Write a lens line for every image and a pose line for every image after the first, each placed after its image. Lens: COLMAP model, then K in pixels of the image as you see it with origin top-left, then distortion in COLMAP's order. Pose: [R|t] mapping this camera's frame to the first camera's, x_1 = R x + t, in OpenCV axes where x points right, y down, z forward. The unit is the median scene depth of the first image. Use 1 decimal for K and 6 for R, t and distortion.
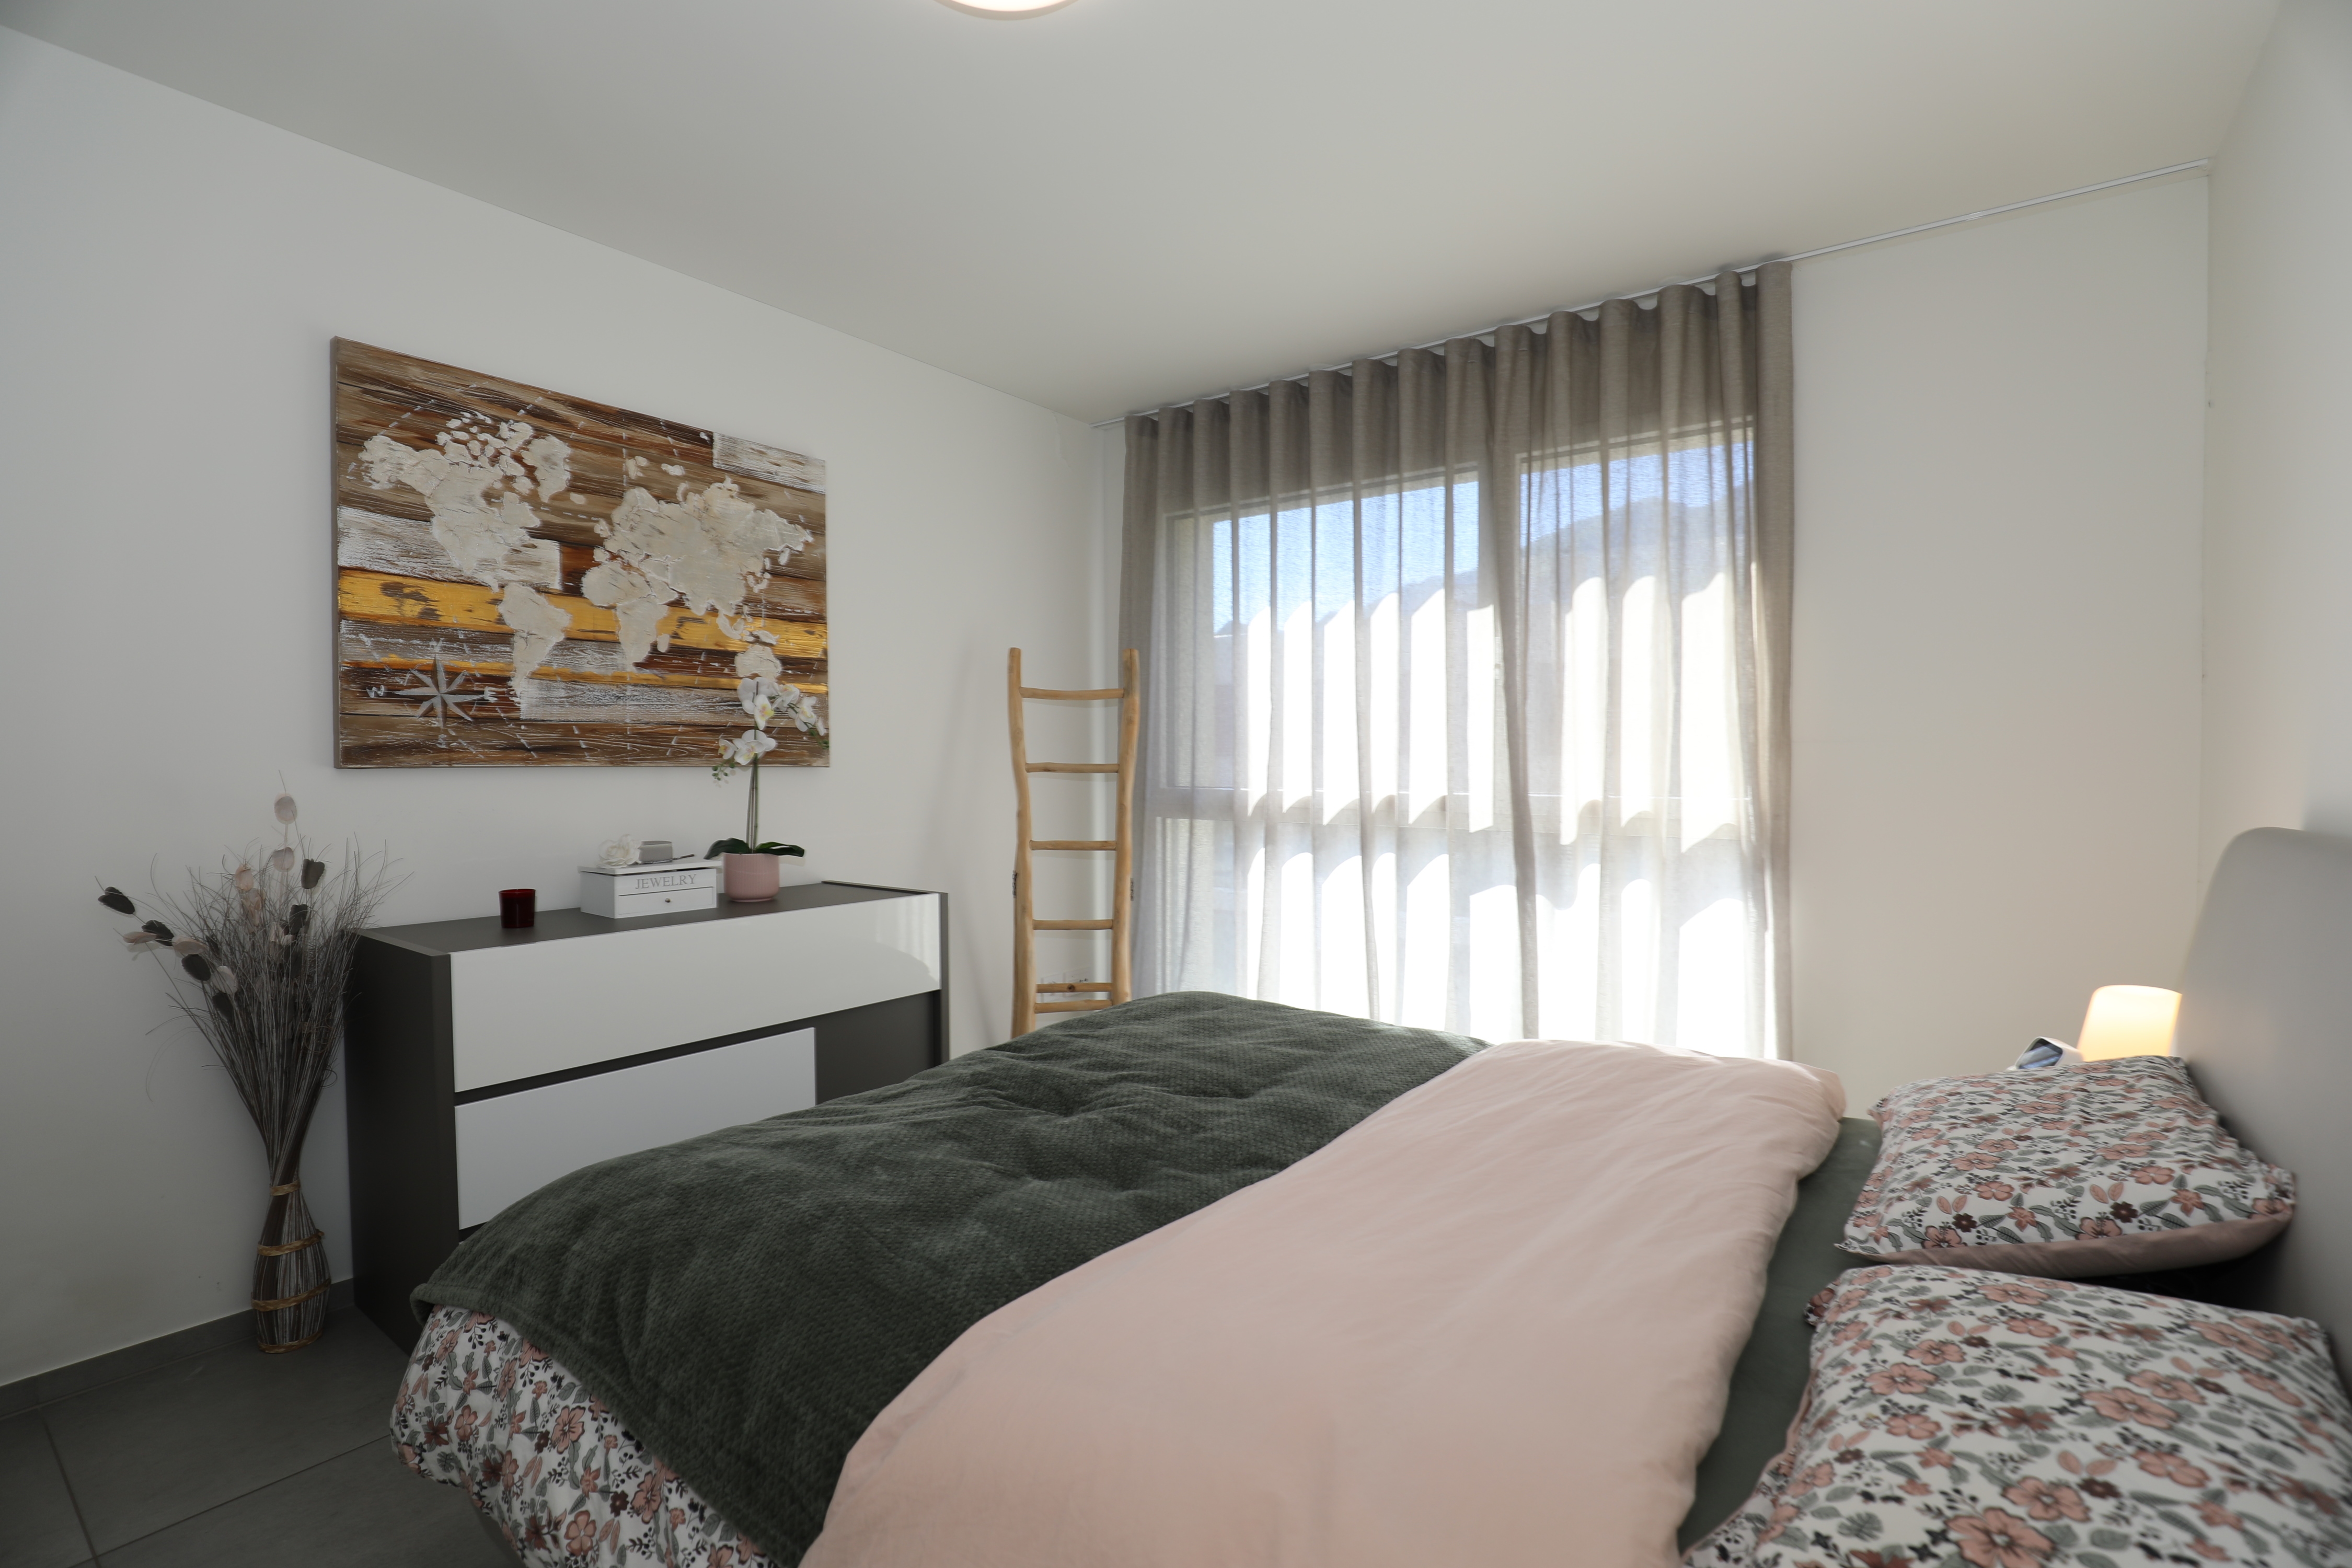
lens RADIAL K [[1089.4, 0, 1169.9], [0, 1089.4, 751.1], [0, 0, 1]] dist [-0.037041, 0.004021]
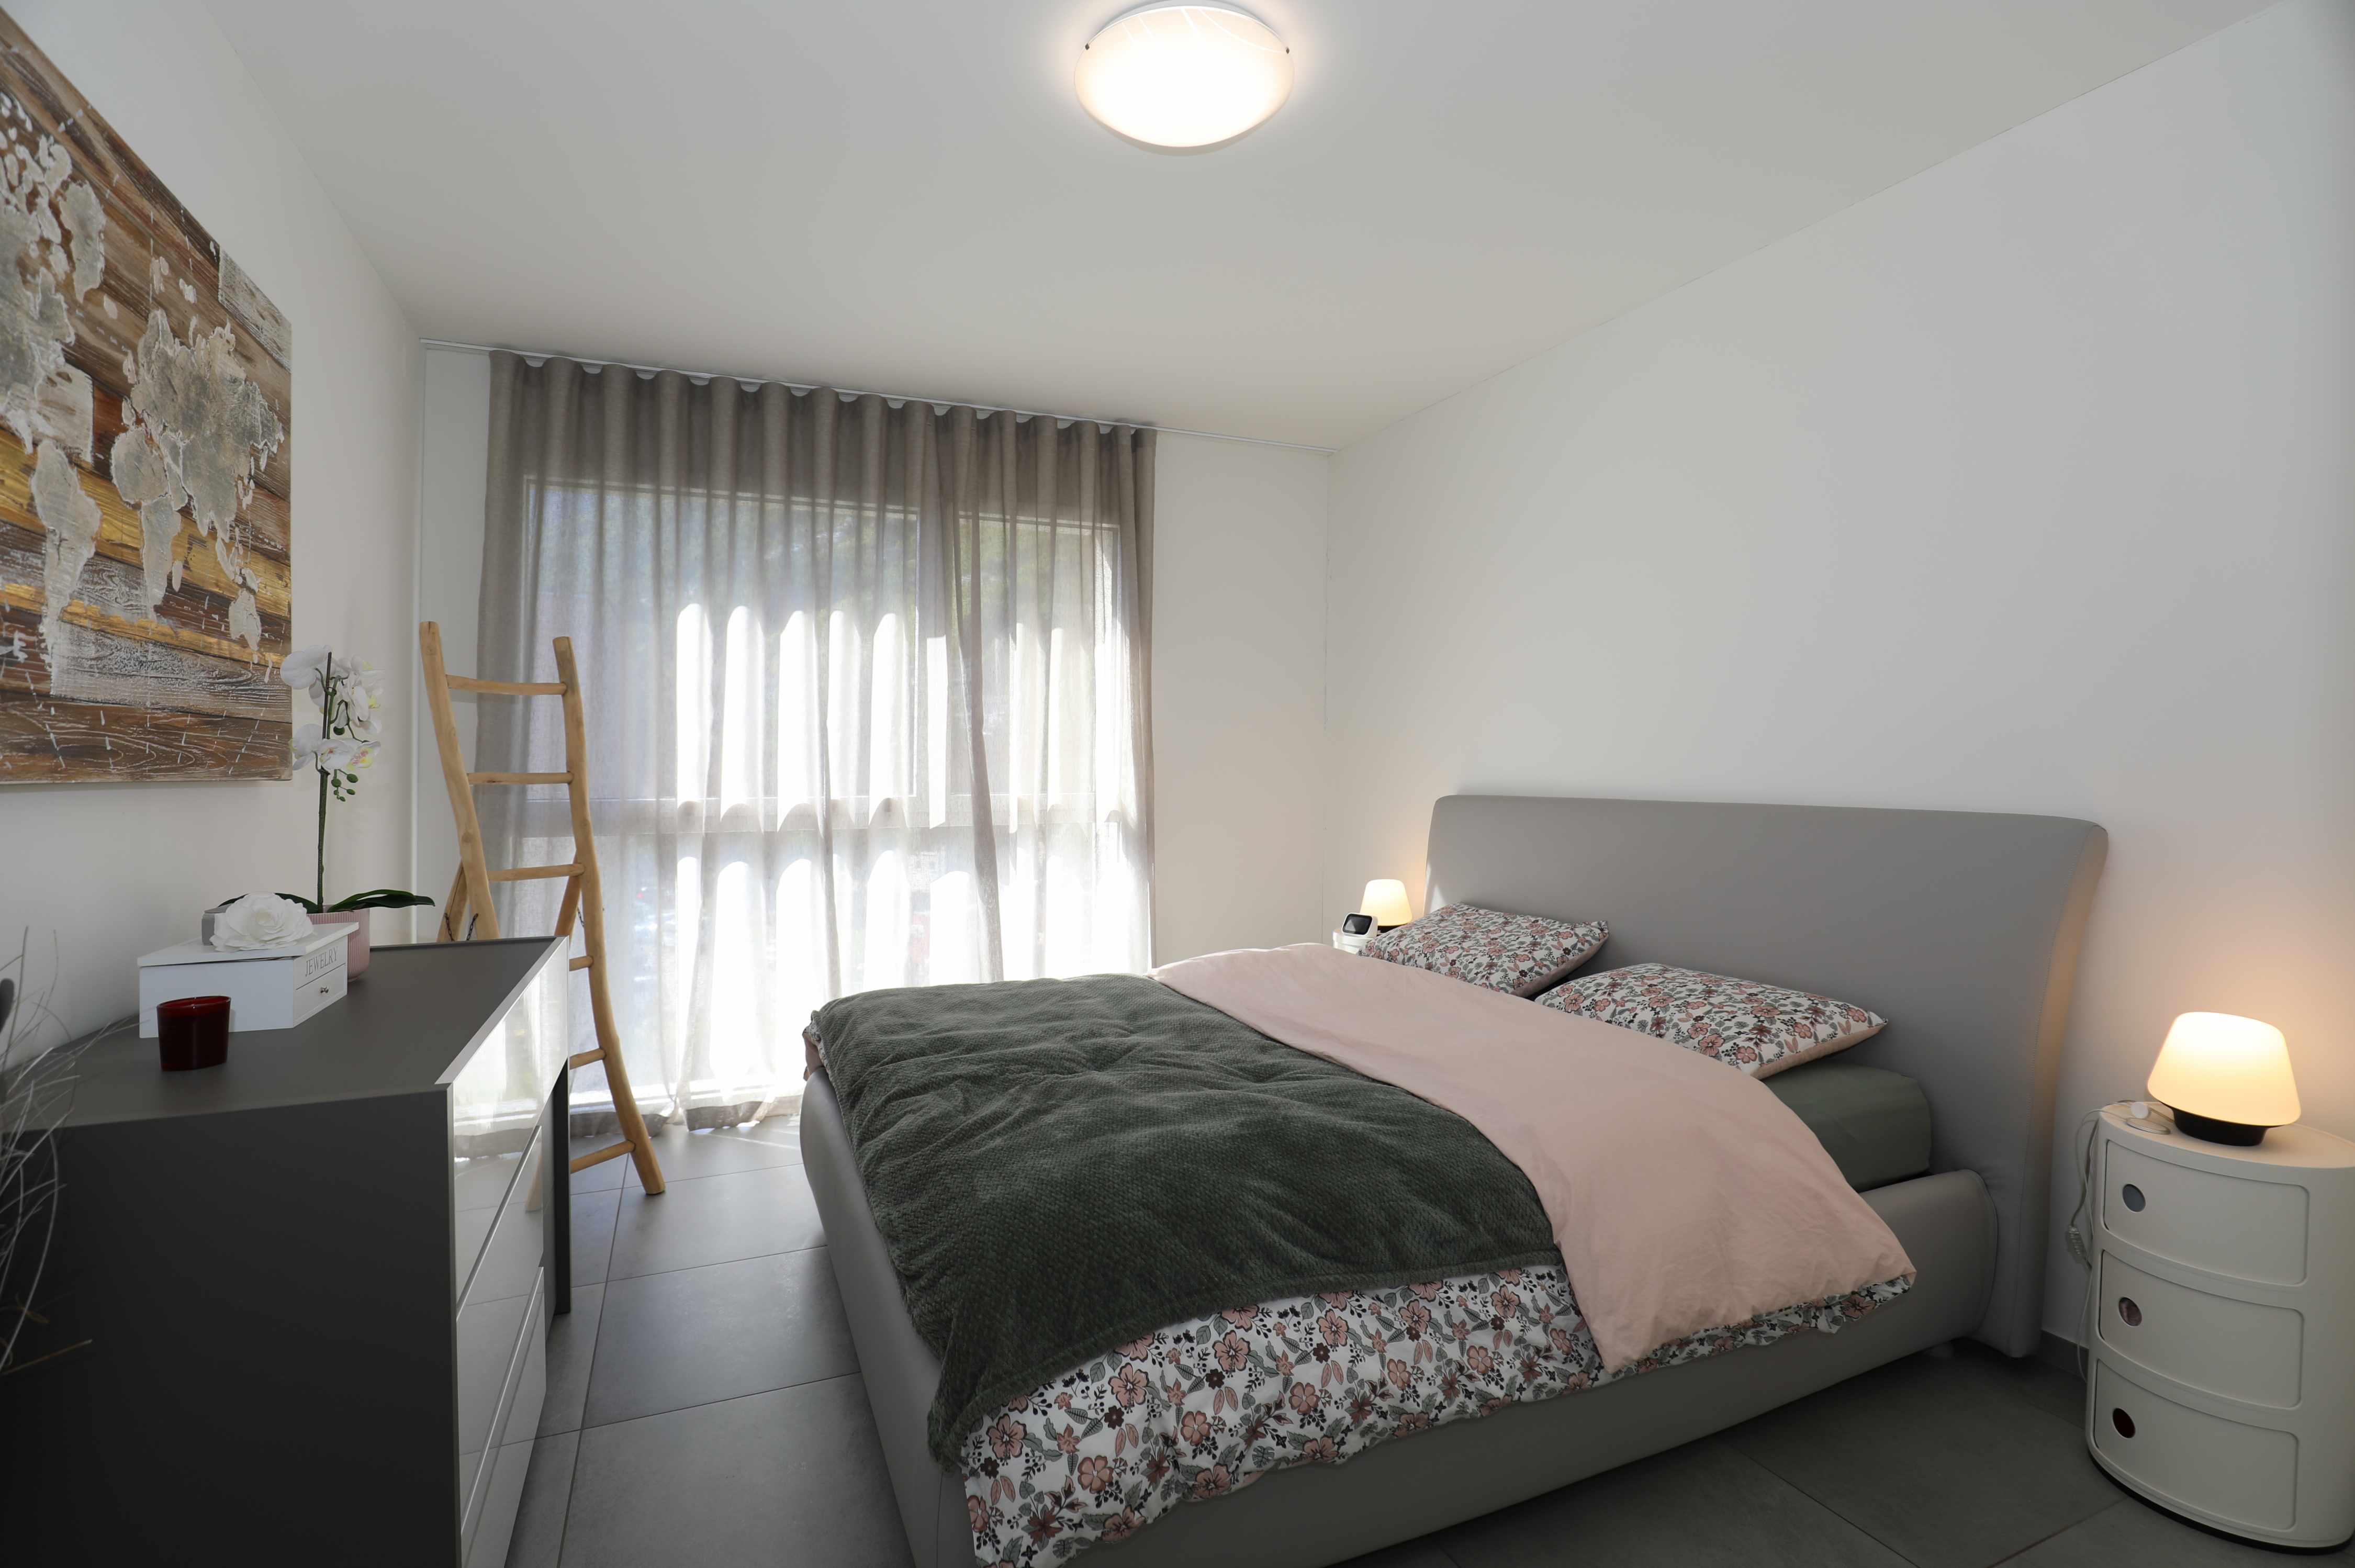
lens RADIAL K [[1090.8, 0, 1171.3], [0, 1090.8, 751.0], [0, 0, 1]] dist [-0.037041, 0.004021]
pose [[0.493325, 0.009367, 0.869794, -0.734898], [-0.002396, 0.999953, -0.009410, 0.001437], [-0.869842, 0.002559, 0.493324, 0.240882]]
